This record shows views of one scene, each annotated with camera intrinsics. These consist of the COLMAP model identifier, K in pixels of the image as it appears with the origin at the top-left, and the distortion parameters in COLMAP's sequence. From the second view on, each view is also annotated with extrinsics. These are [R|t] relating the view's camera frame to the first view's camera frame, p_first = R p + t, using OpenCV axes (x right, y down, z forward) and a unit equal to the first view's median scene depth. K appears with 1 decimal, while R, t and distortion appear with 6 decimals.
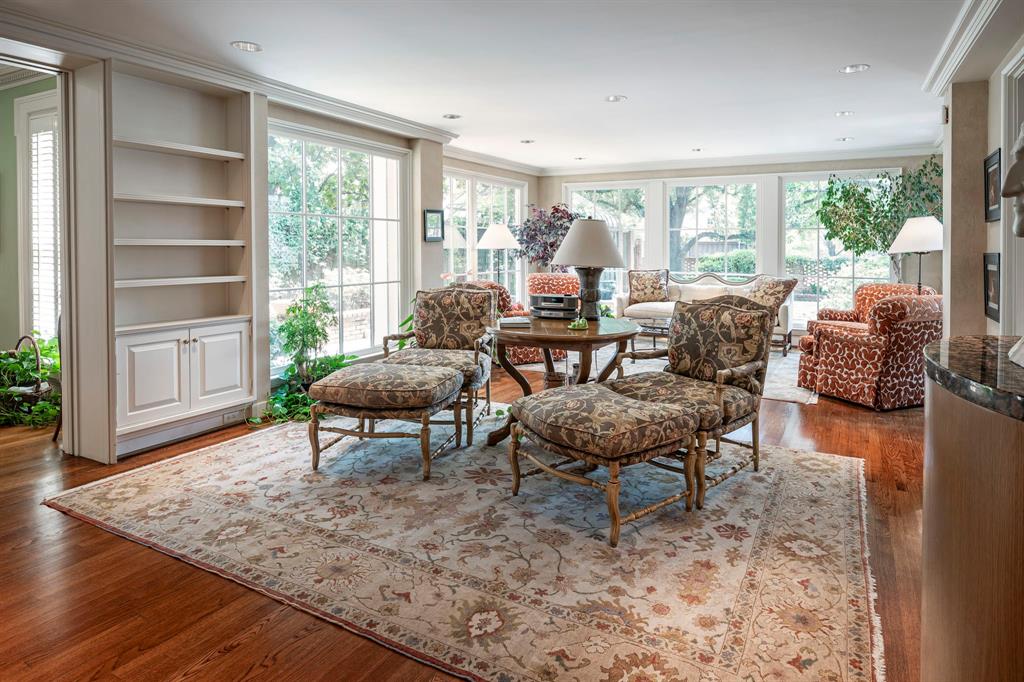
lens RADIAL K [[574.1, 0, 511.1], [0, 574.1, 265.6], [0, 0, 1]] dist [0.002260, -0.000311]
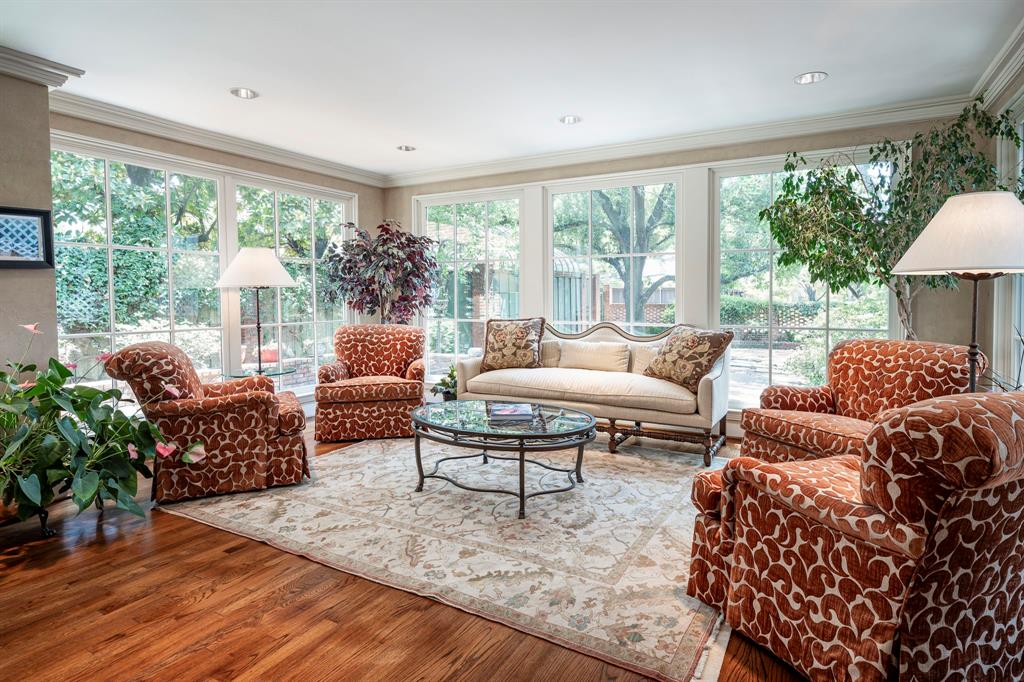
lens RADIAL K [[553.2, 0, 491.1], [0, 553.2, 326.5], [0, 0, 1]] dist [-0.001150, 0.000056]
pose [[0.999835, -0.008430, -0.016120, 0.268512], [0.008784, 0.999720, 0.021974, 0.002669], [0.015930, -0.022112, 0.999629, 0.440981]]
